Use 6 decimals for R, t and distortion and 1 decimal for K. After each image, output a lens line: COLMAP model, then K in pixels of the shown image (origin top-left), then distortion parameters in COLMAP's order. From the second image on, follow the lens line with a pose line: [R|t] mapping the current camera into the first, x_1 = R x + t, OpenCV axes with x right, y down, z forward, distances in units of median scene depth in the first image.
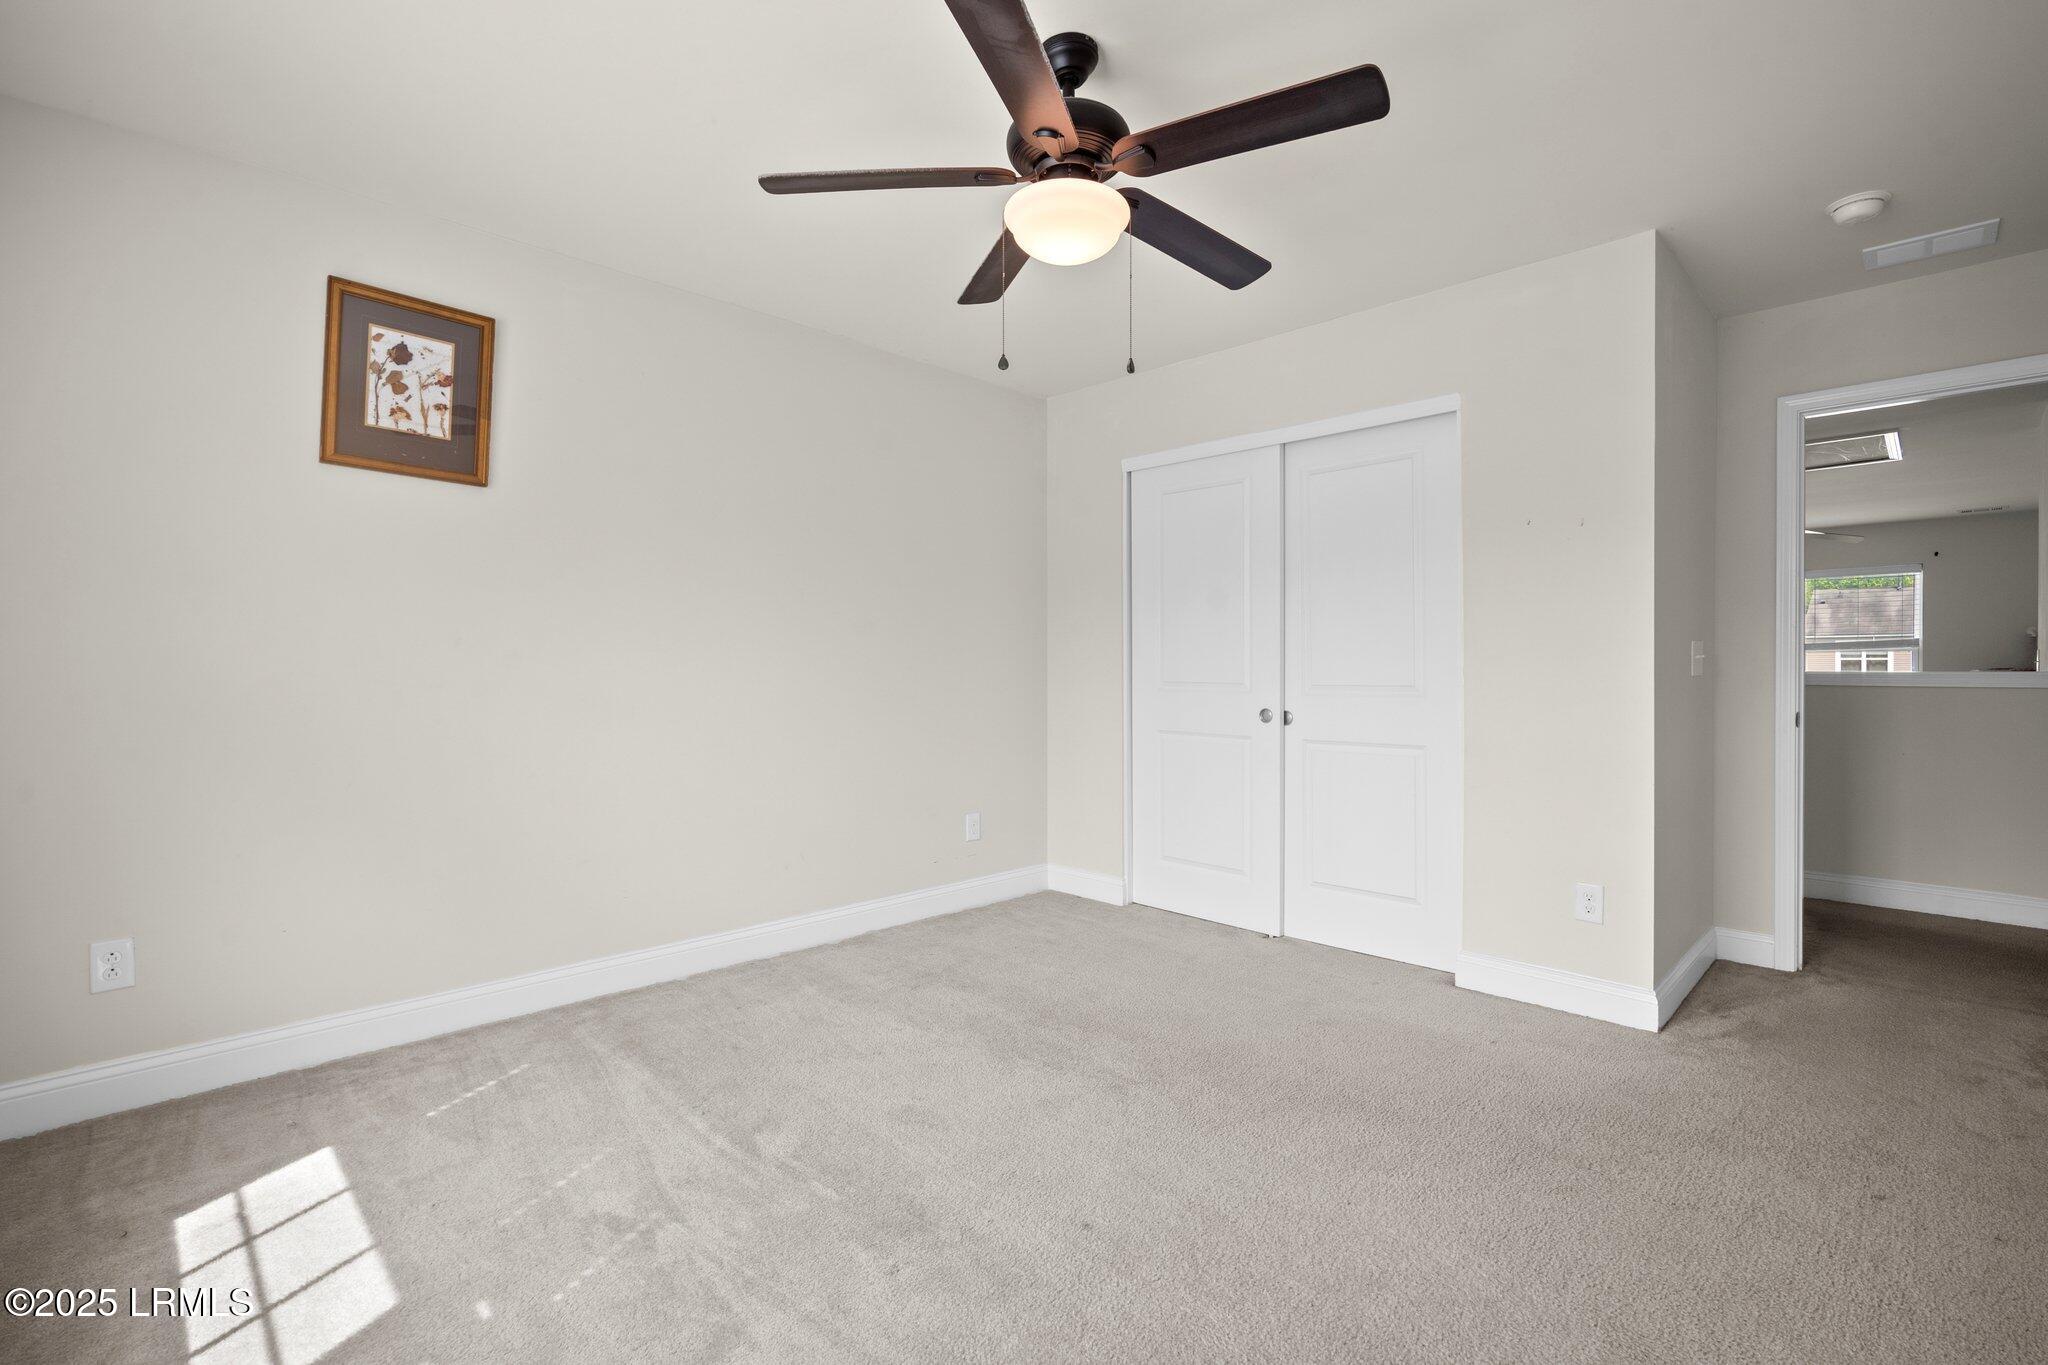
lens RADIAL K [[910.2, 0, 1024.9], [0, 910.2, 675.1], [0, 0, 1]] dist [-0.013355, 0.003774]
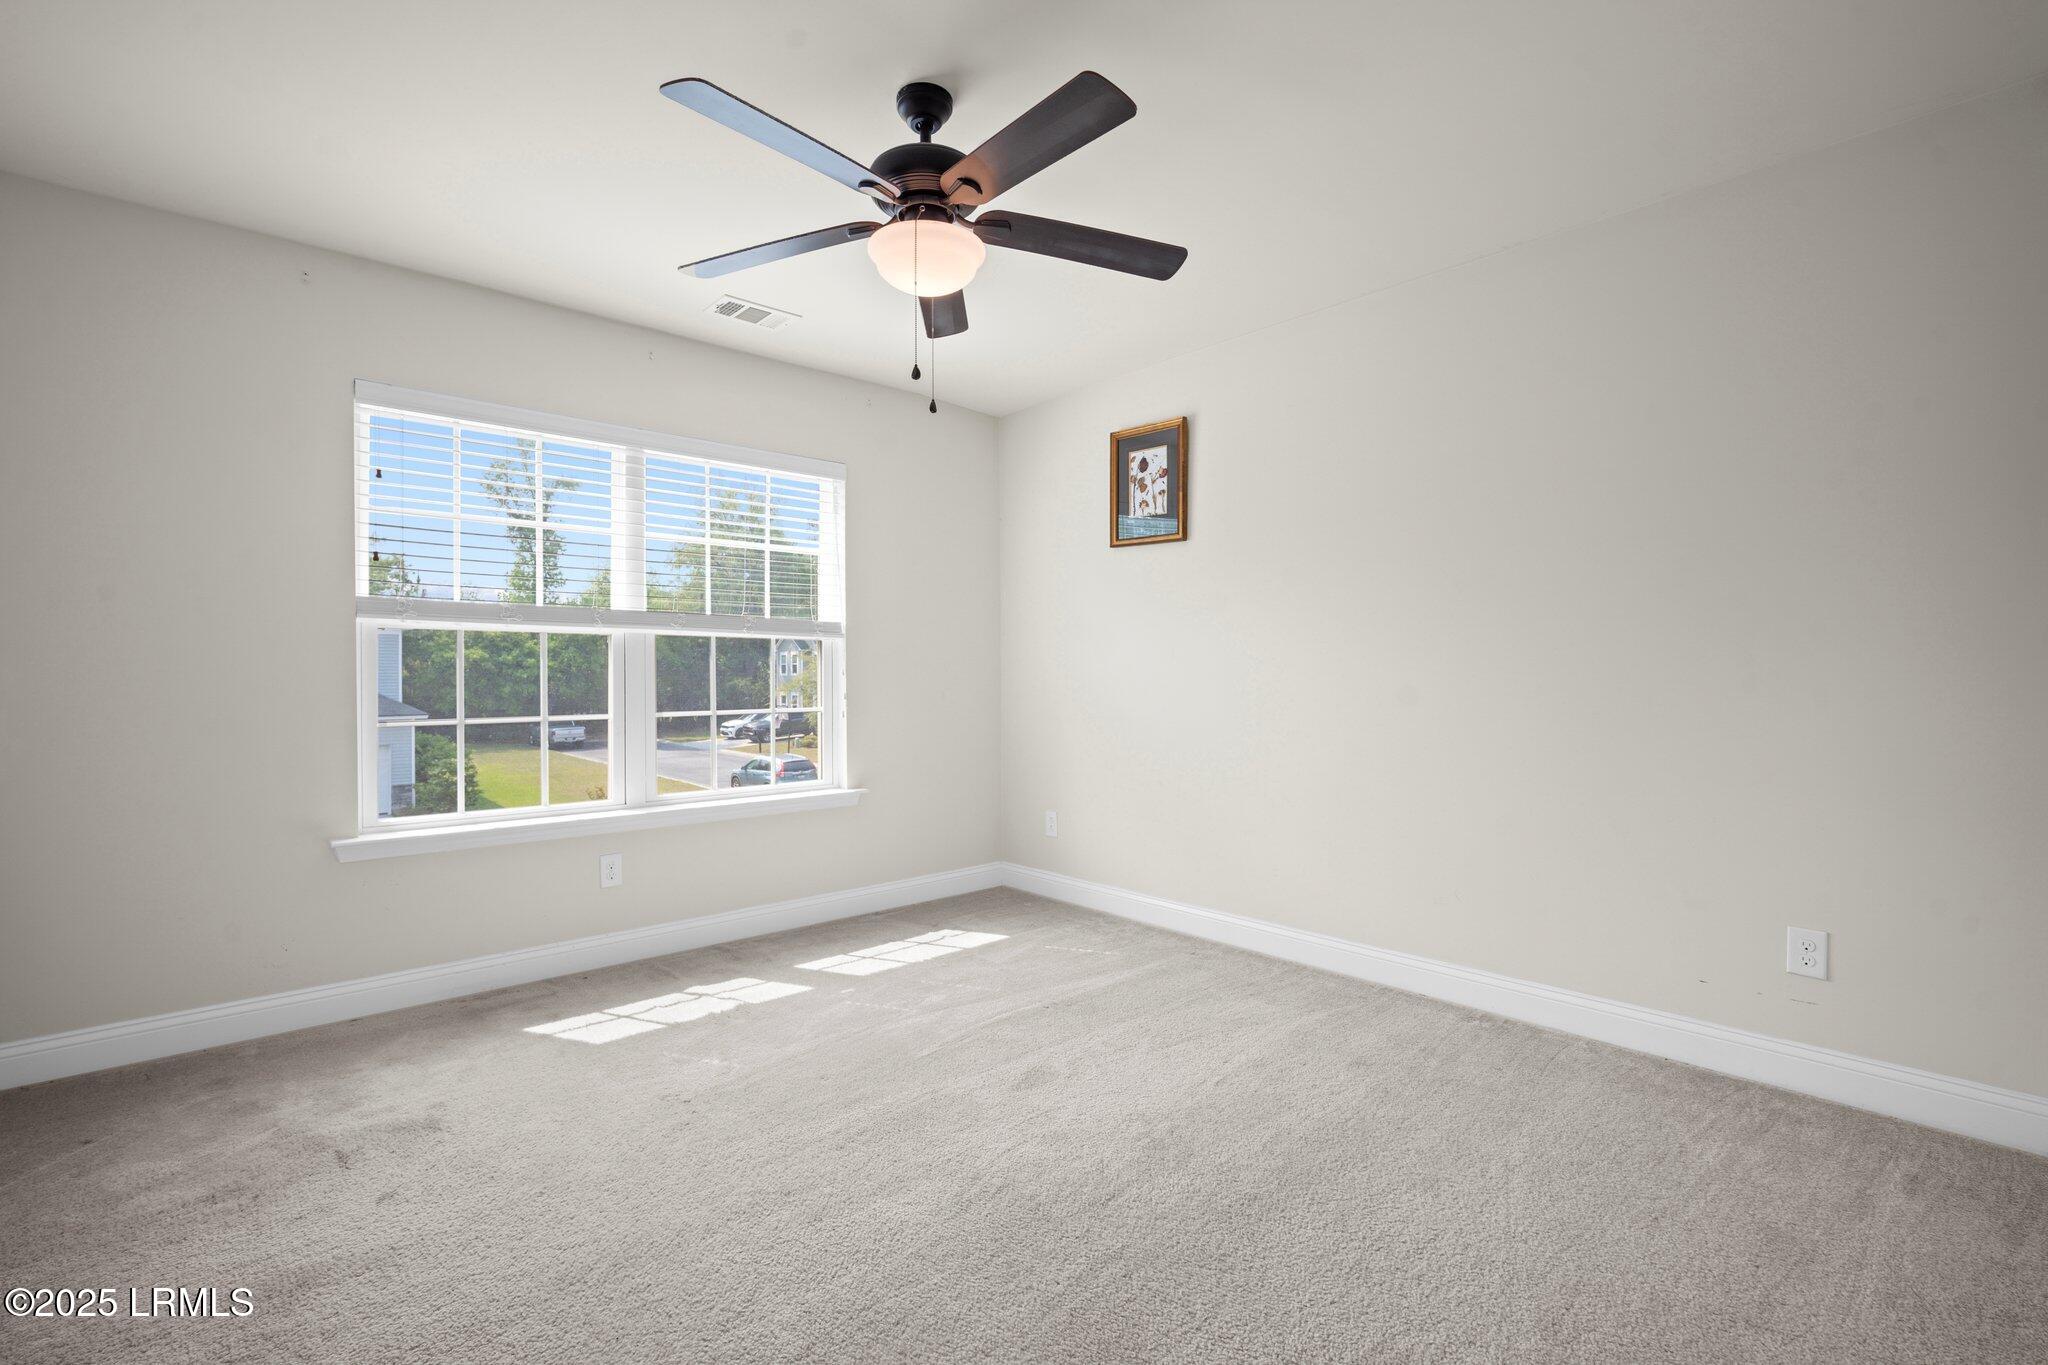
lens RADIAL K [[910.2, 0, 1024.9], [0, 910.2, 675.1], [0, 0, 1]] dist [-0.013355, 0.003774]
pose [[-0.029966, -0.000781, -0.999551, 0.817432], [-0.007780, 0.999970, -0.000548, -0.002790], [0.999521, 0.007760, -0.029971, 0.838871]]
